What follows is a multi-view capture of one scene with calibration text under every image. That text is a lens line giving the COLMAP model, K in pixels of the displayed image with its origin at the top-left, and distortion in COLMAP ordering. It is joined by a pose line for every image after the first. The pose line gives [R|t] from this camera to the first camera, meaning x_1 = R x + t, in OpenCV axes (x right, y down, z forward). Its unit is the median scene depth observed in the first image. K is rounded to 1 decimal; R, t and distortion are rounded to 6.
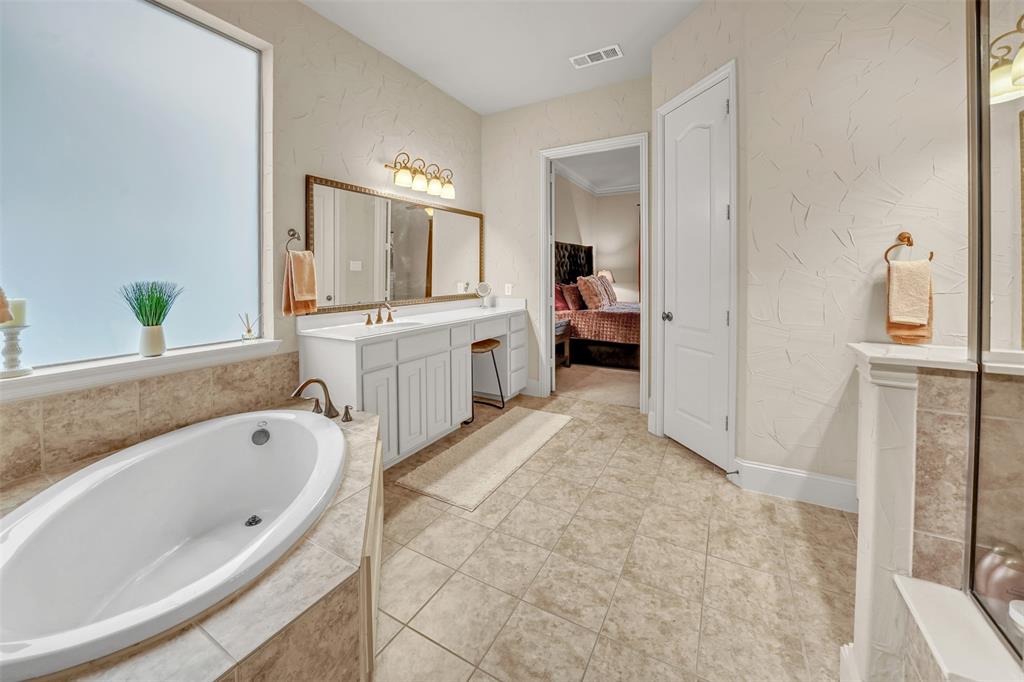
lens RADIAL K [[376.2, 0, 510.3], [0, 376.2, 343.7], [0, 0, 1]] dist [-0.000319, -0.000116]
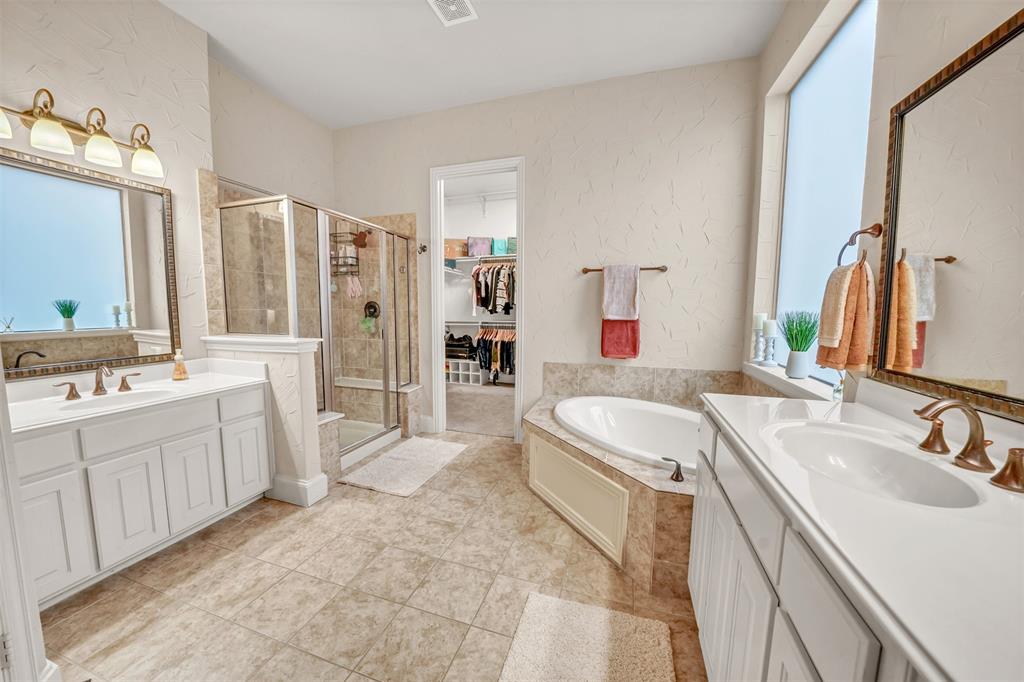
lens RADIAL K [[376.2, 0, 508.6], [0, 376.2, 346.0], [0, 0, 1]] dist [-0.000319, -0.000116]
pose [[-0.982138, 0.022322, -0.186835, 0.102849], [-0.032092, 0.958520, 0.283214, -0.363981], [0.185407, 0.284151, -0.940682, 1.889712]]
